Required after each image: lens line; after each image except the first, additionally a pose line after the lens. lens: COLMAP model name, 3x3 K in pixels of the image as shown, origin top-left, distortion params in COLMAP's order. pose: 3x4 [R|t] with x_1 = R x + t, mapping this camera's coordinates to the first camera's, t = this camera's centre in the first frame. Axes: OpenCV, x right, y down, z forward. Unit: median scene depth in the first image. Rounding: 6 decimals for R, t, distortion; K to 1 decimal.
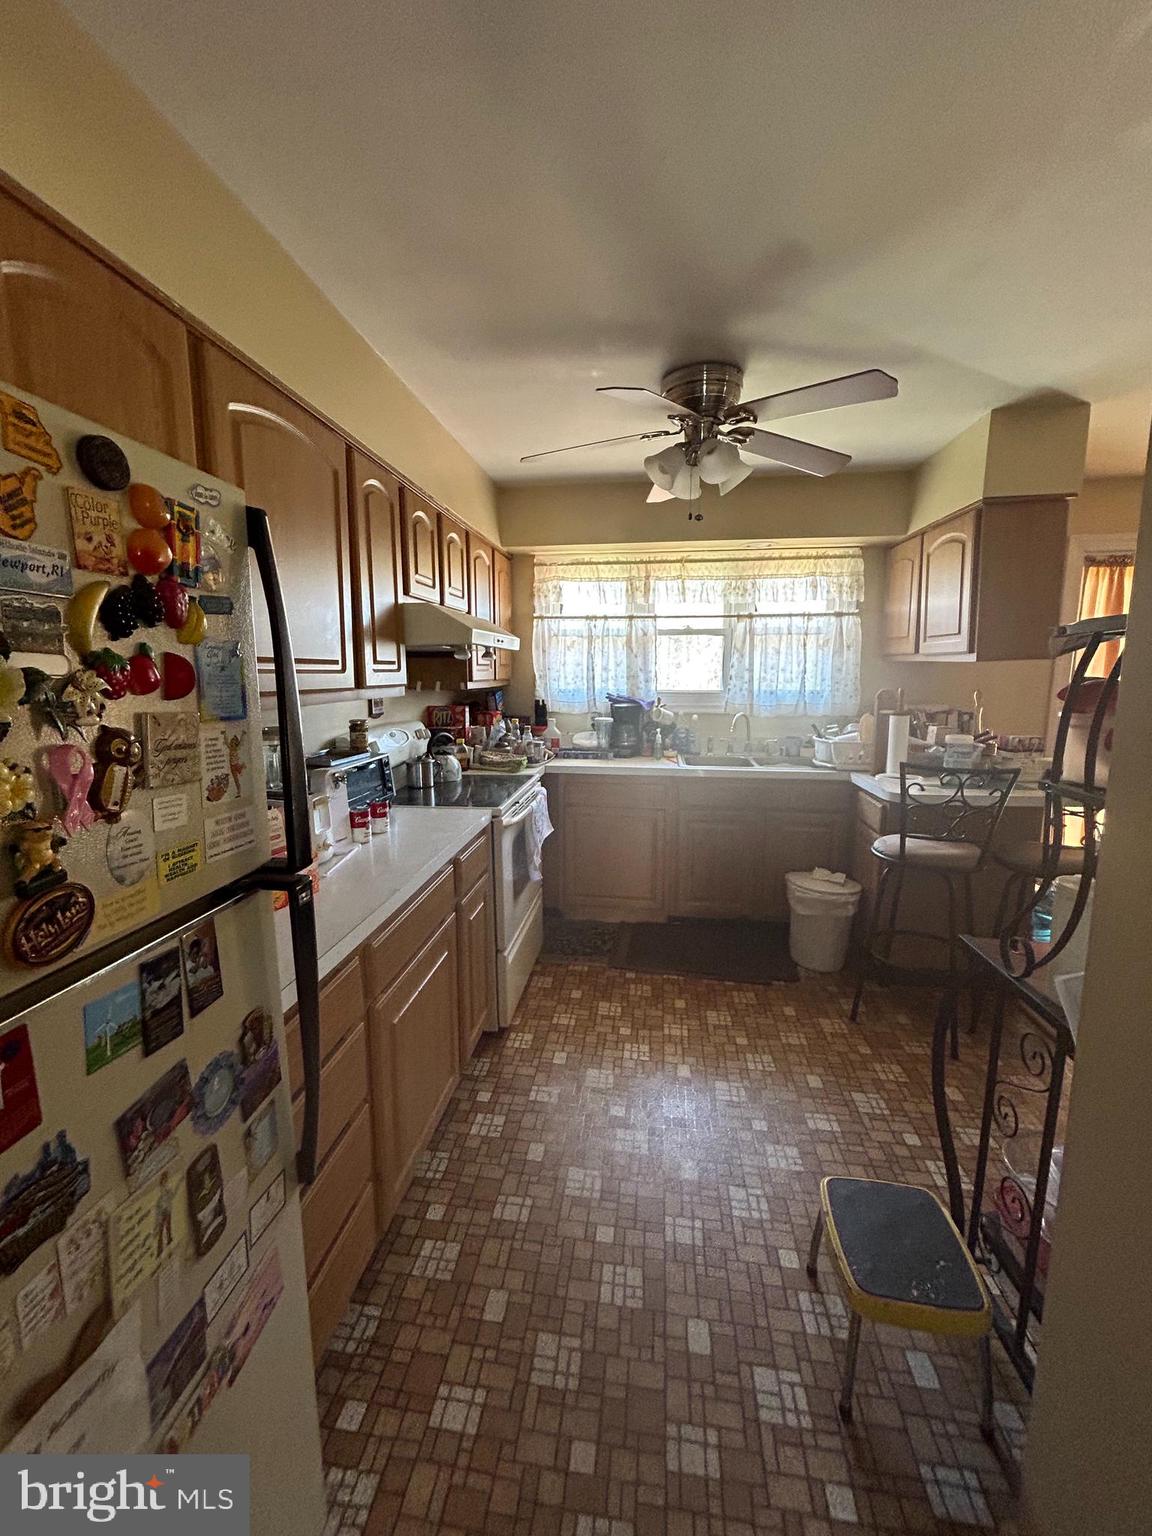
lens RADIAL K [[619.2, 0, 567.9], [0, 619.2, 772.9], [0, 0, 1]] dist [0.000314, 0.000137]
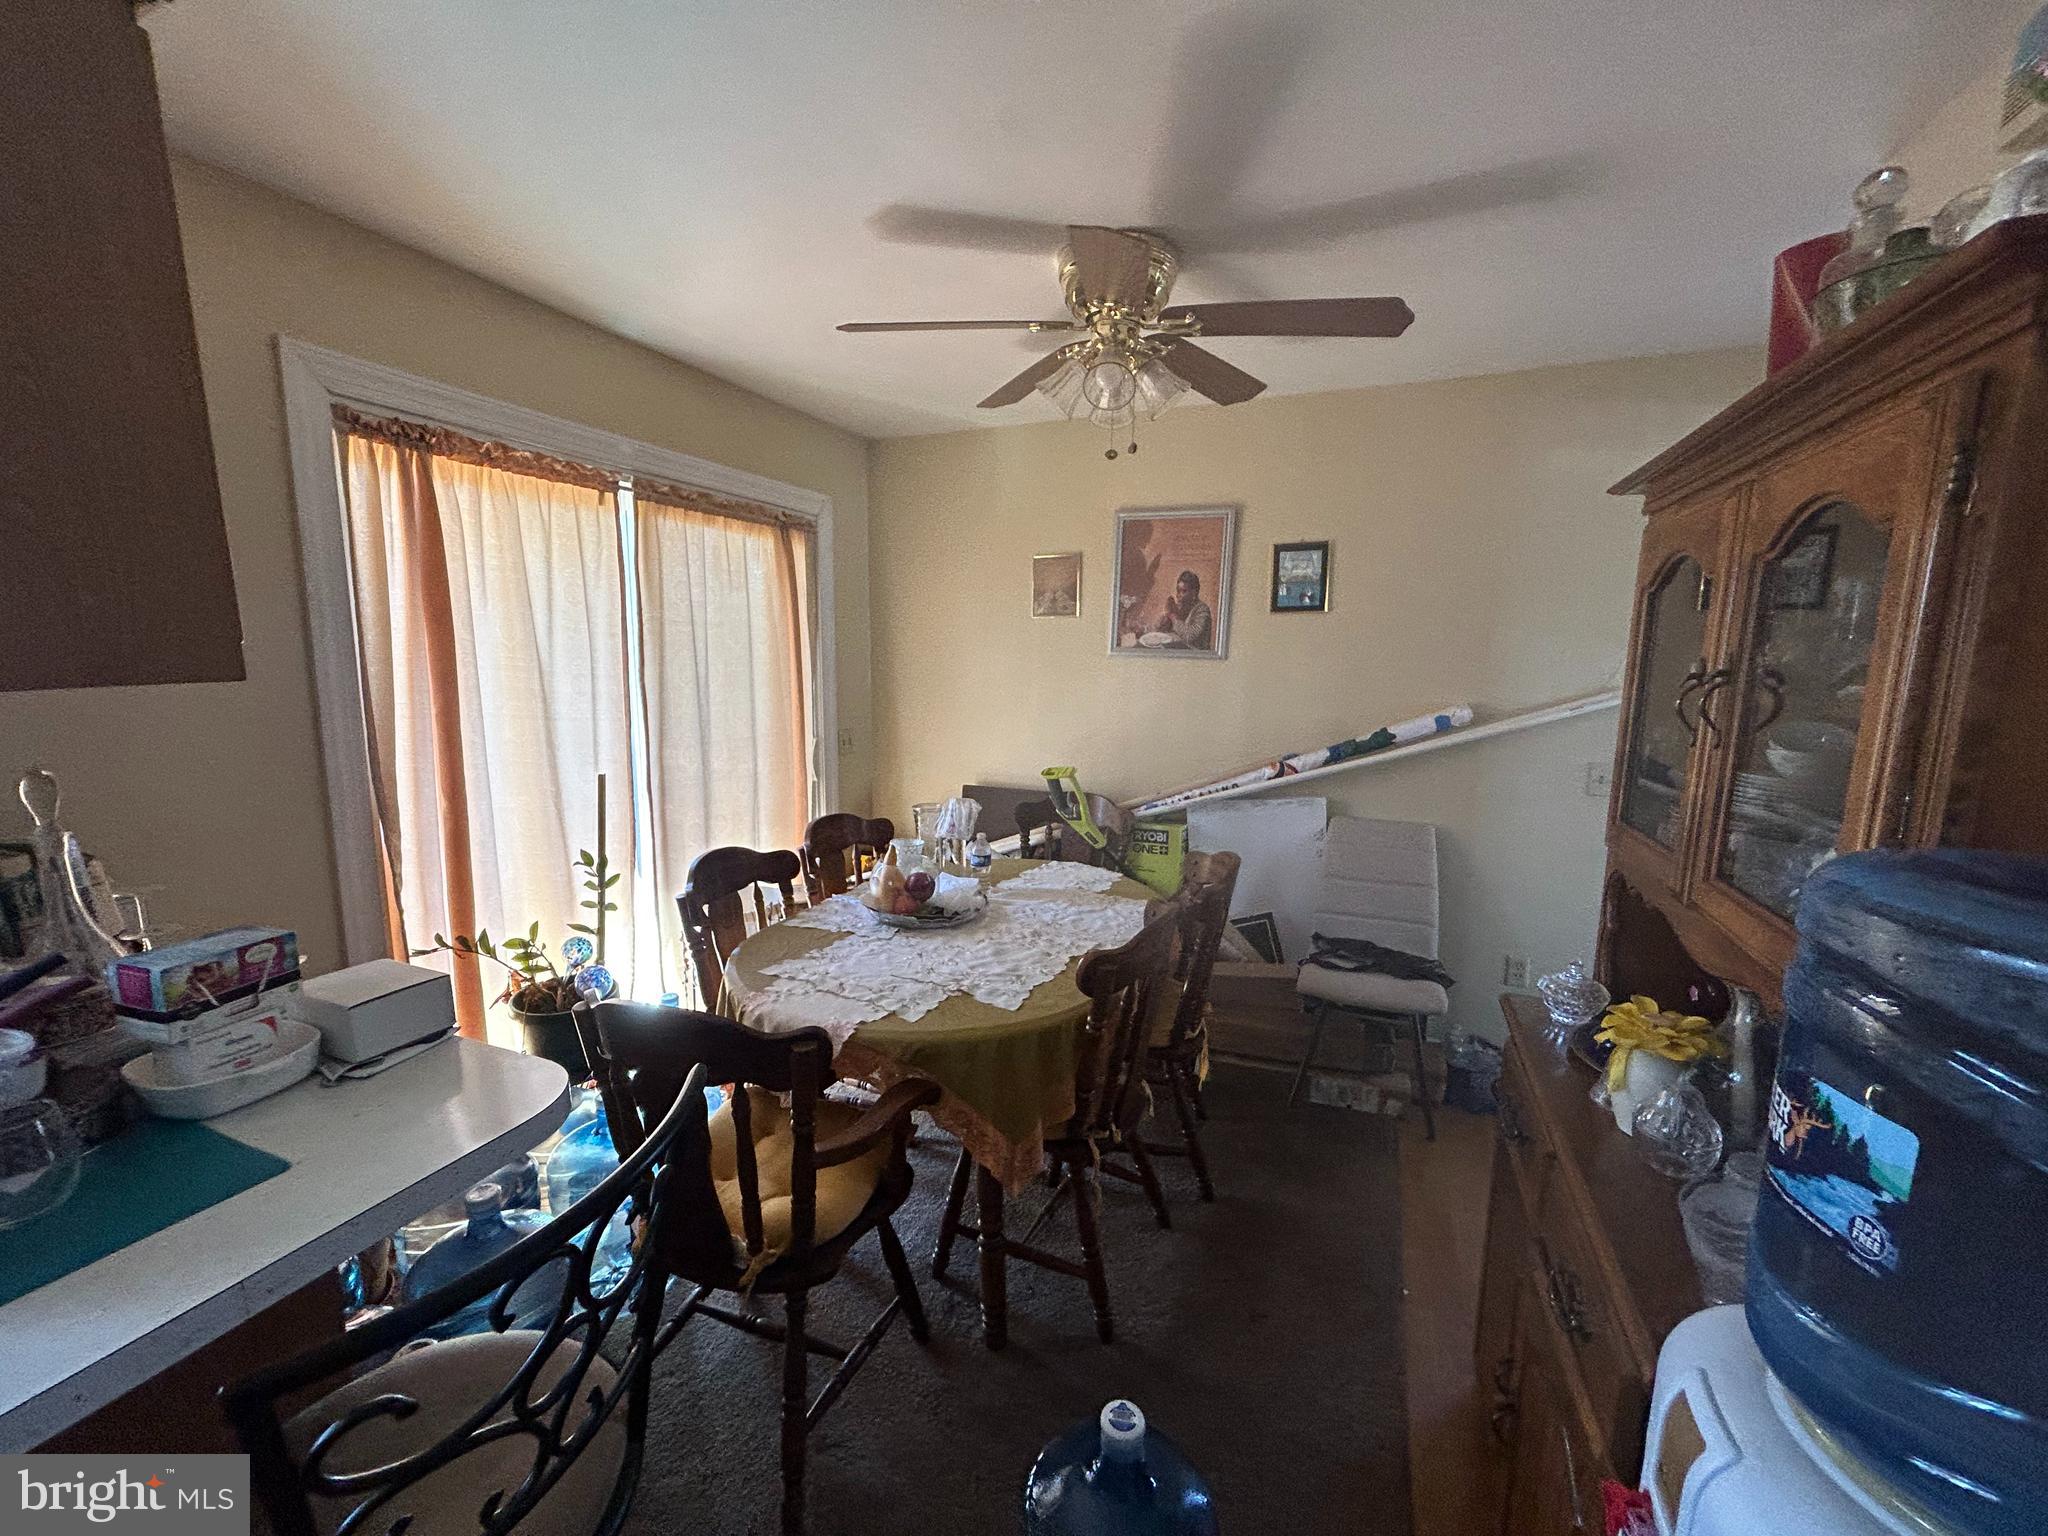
lens RADIAL K [[825.6, 0, 1021.1], [0, 825.6, 767.6], [0, 0, 1]] dist [0.000314, 0.000137]
pose [[0.254614, -0.131604, 0.958046, 1.703799], [0.143578, 0.984861, 0.097130, -0.436349], [-0.956325, 0.112824, 0.269654, 1.907765]]
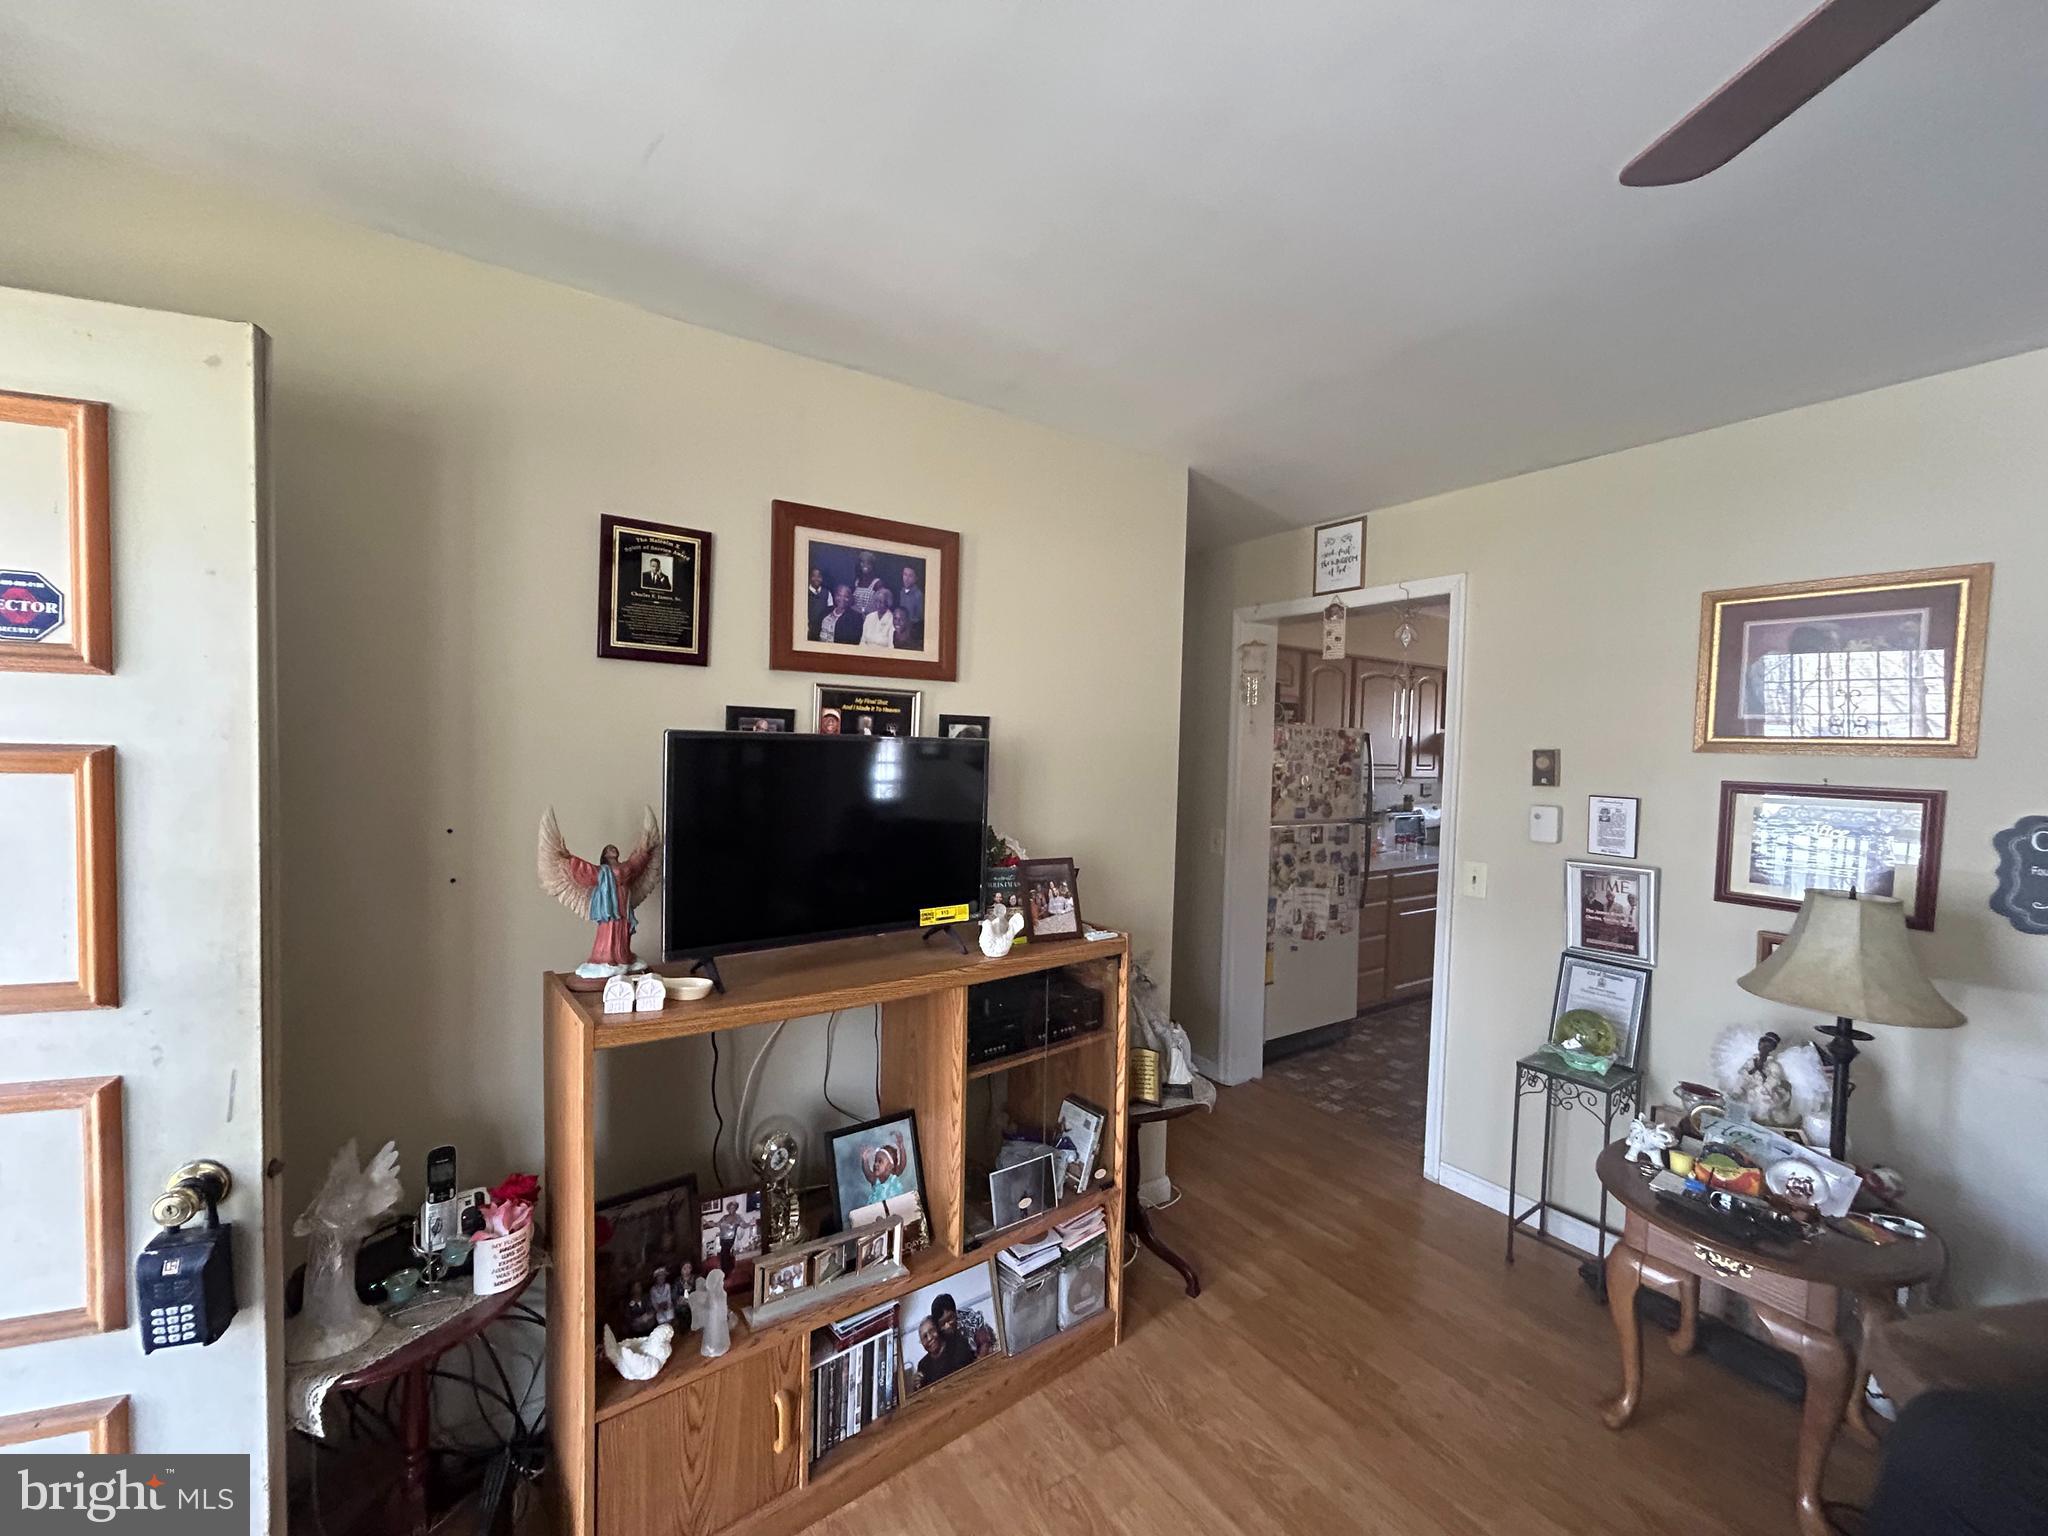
lens RADIAL K [[825.6, 0, 1017.9], [0, 825.6, 769.6], [0, 0, 1]] dist [0.000314, 0.000137]
pose [[0.671861, 0.029458, -0.740091, 2.024840], [-0.141572, 0.985894, -0.089278, 0.649207], [0.727021, 0.164758, 0.666554, -4.354346]]
